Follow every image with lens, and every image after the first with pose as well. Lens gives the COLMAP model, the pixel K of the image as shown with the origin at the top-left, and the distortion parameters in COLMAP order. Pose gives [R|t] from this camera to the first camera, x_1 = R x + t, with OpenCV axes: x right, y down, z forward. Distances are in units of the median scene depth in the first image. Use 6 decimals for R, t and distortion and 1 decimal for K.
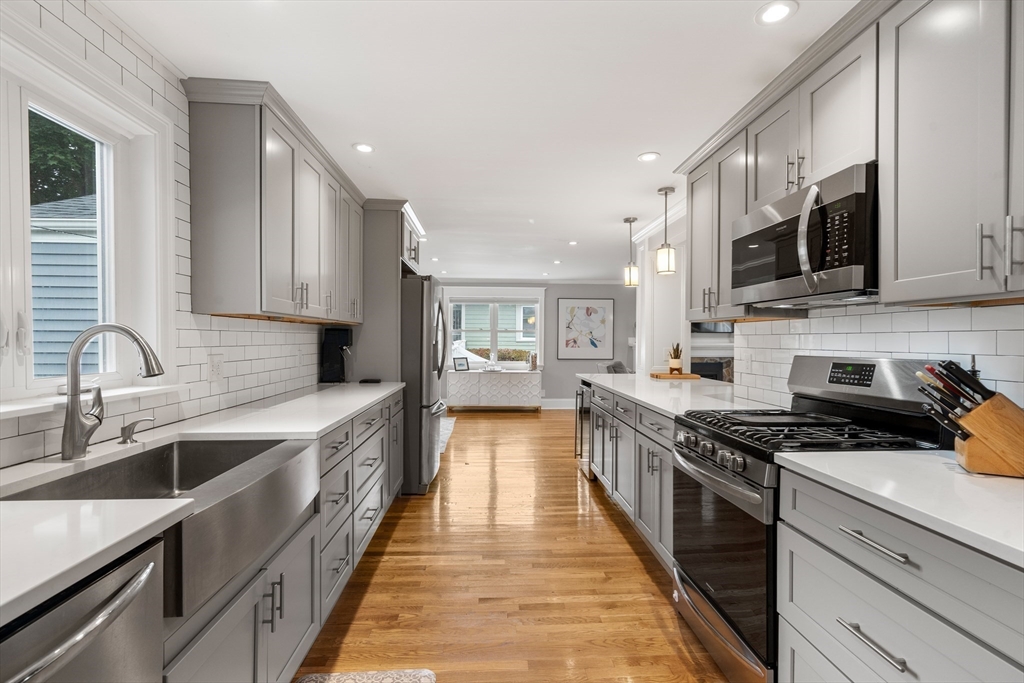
lens RADIAL K [[481.7, 0, 516.9], [0, 481.7, 345.0], [0, 0, 1]] dist [-0.000378, -0.000357]
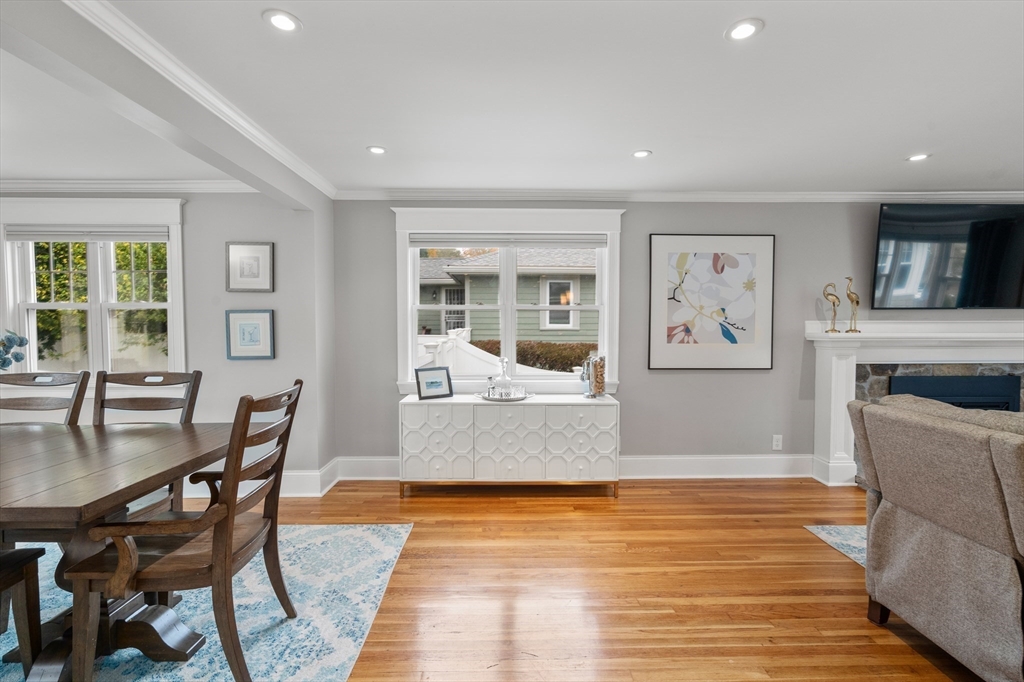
lens RADIAL K [[481.7, 0, 513.4], [0, 481.7, 342.2], [0, 0, 1]] dist [-0.000378, -0.000357]
pose [[0.999164, -0.002766, -0.040791, -0.024417], [0.003541, 0.999815, 0.018925, -0.004948], [0.040731, -0.019054, 0.998988, 0.548094]]
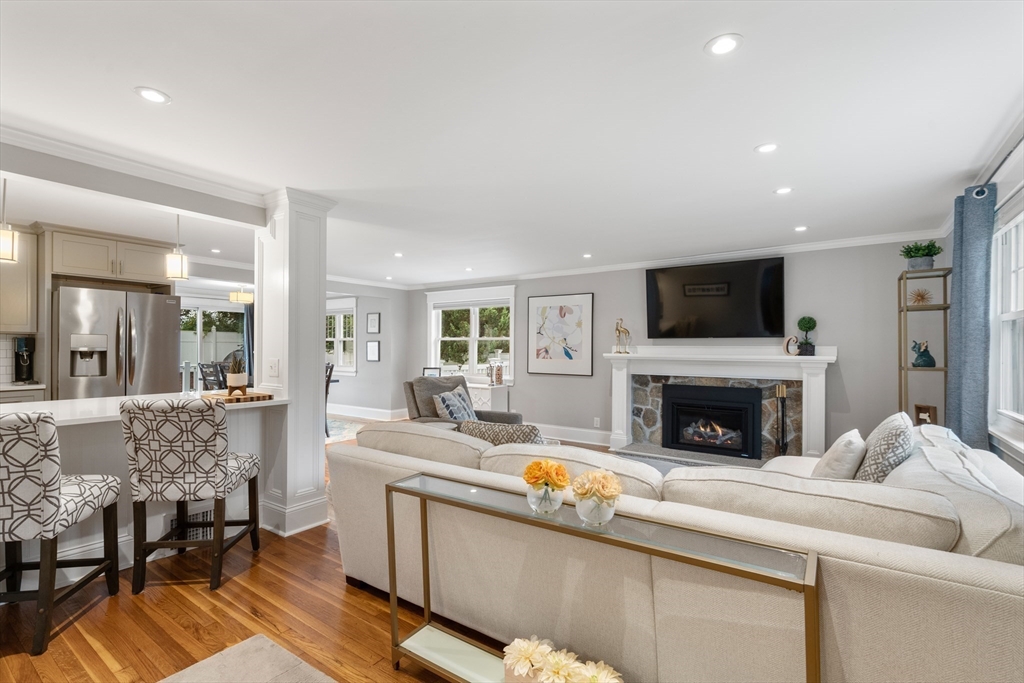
lens RADIAL K [[481.7, 0, 509.4], [0, 481.7, 349.9], [0, 0, 1]] dist [-0.000378, -0.000357]
pose [[0.773086, 0.003470, -0.634292, 0.574611], [-0.010770, 0.999913, -0.007657, -0.002593], [0.634210, 0.012751, 0.773055, 0.364187]]
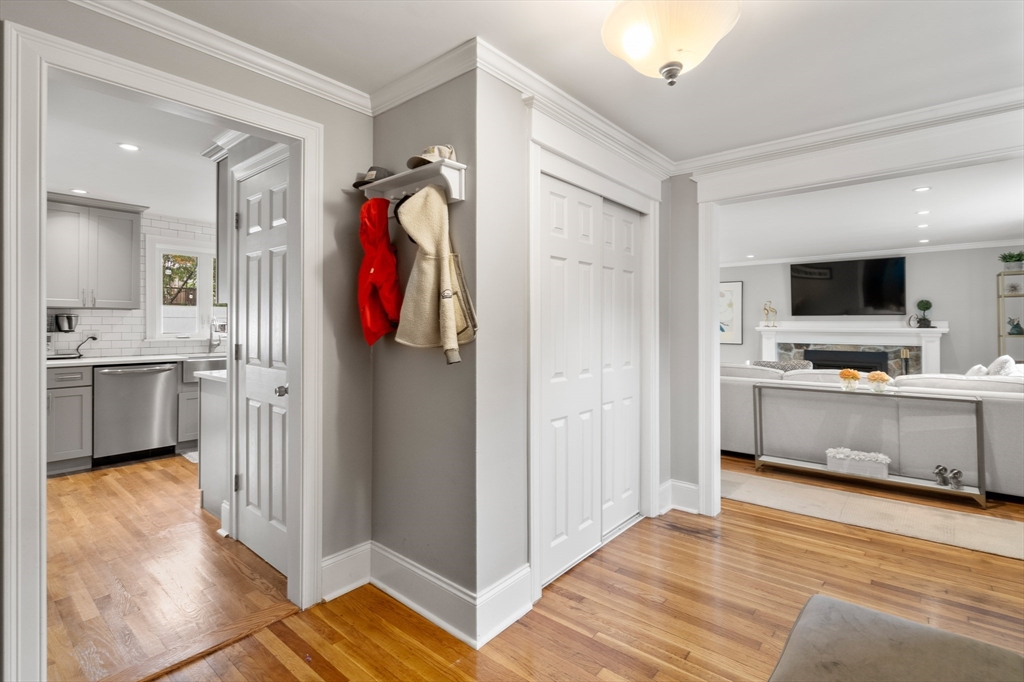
lens RADIAL K [[481.7, 0, 518.9], [0, 481.7, 317.5], [0, 0, 1]] dist [-0.000378, -0.000357]
pose [[0.716947, -0.009318, -0.697065, 0.559154], [-0.012851, 0.999564, -0.026580, 0.008124], [0.697009, 0.028014, 0.716515, 0.002471]]
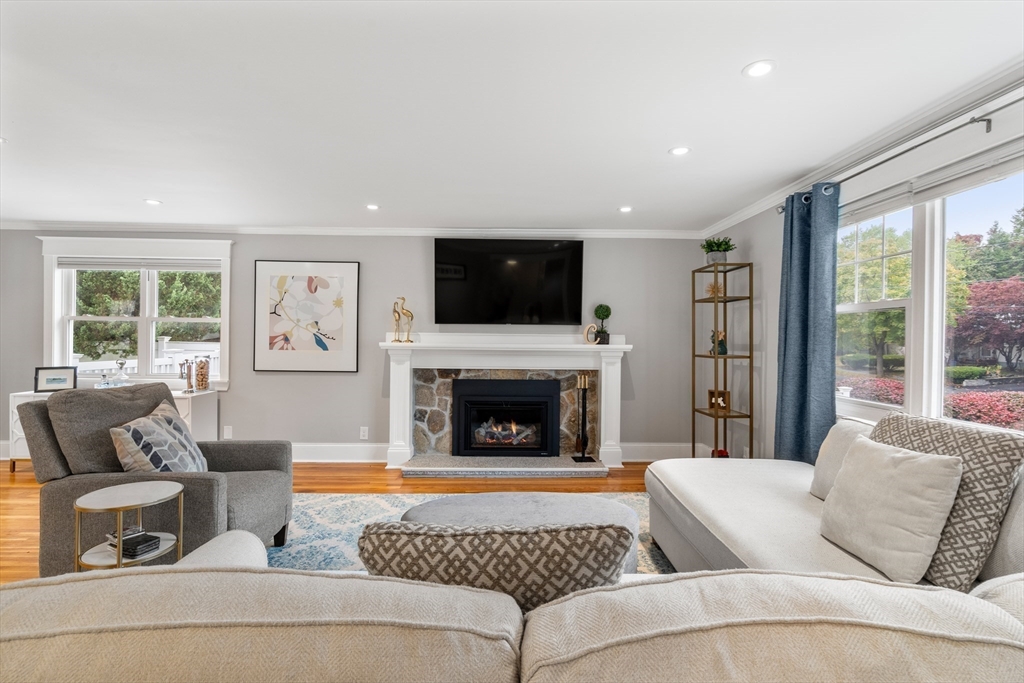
lens RADIAL K [[481.7, 0, 516.2], [0, 481.7, 339.3], [0, 0, 1]] dist [-0.000378, -0.000357]
pose [[0.999282, 0.007704, -0.037108, 0.407453], [-0.008172, 0.999889, -0.012484, -0.002055], [0.037008, 0.012778, 0.999233, 0.466427]]
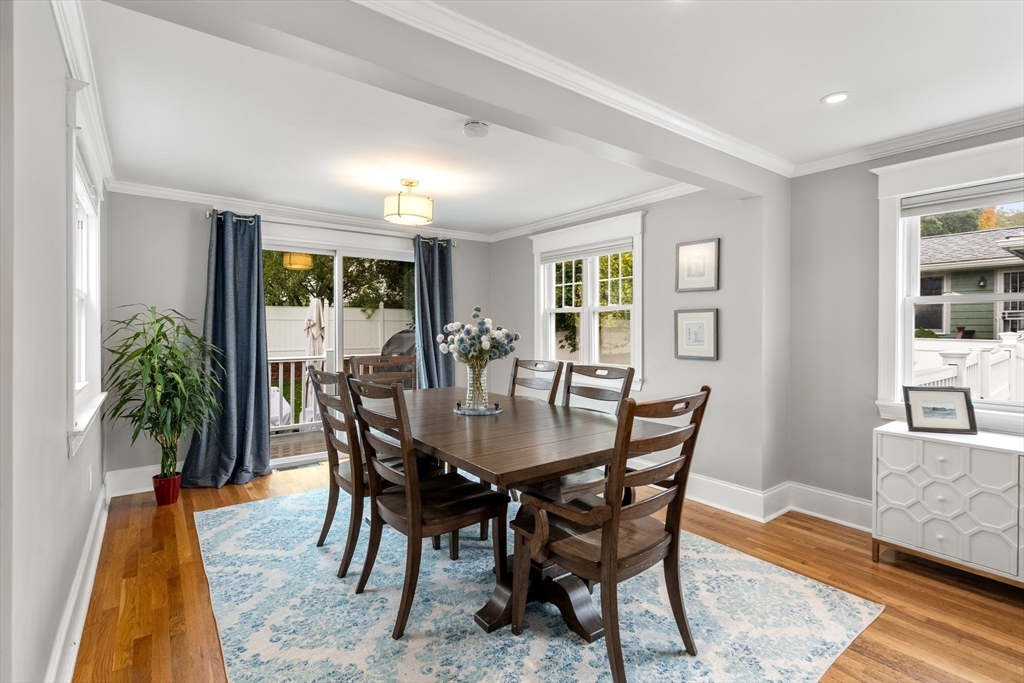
lens RADIAL K [[481.7, 0, 509.8], [0, 481.7, 329.0], [0, 0, 1]] dist [-0.000378, -0.000357]
pose [[0.547765, 0.002479, -0.836629, -0.011133], [-0.011352, 0.999926, -0.004470, -0.005340], [0.836555, 0.011946, 0.547752, 0.595280]]
